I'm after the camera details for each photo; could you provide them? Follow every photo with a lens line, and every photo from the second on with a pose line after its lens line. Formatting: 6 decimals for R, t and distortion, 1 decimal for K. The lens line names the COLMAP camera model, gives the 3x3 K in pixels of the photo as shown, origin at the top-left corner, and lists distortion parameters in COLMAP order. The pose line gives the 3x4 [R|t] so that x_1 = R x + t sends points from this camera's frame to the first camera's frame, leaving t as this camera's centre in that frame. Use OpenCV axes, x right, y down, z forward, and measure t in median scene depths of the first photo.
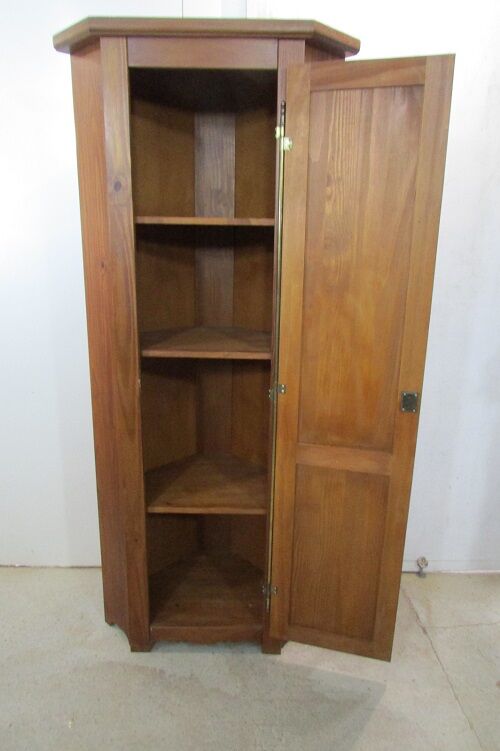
lens RADIAL K [[538.0, 0, 252.0], [0, 538.0, 371.7], [0, 0, 1]] dist [-0.014830, 0.000128]
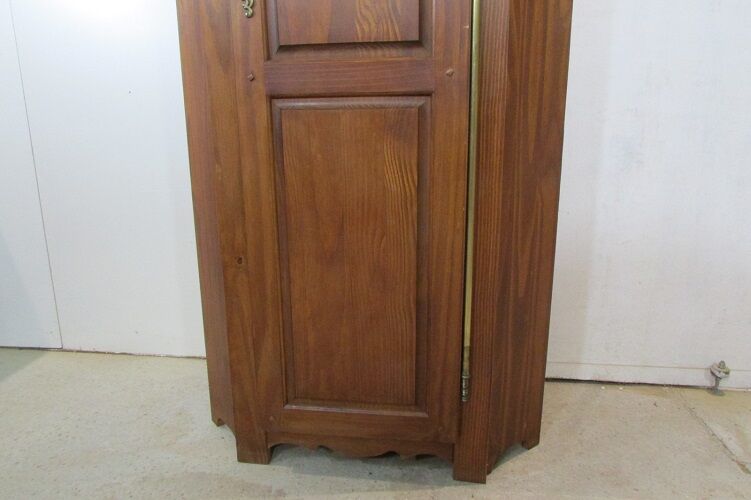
lens RADIAL K [[538.0, 0, 378.1], [0, 538.0, 248.3], [0, 0, 1]] dist [-0.014830, 0.000128]
pose [[0.989486, 0.010720, -0.144231, 0.018667], [-0.014612, 0.999556, -0.025953, 0.284807], [0.143888, 0.027787, 0.989204, 0.396935]]
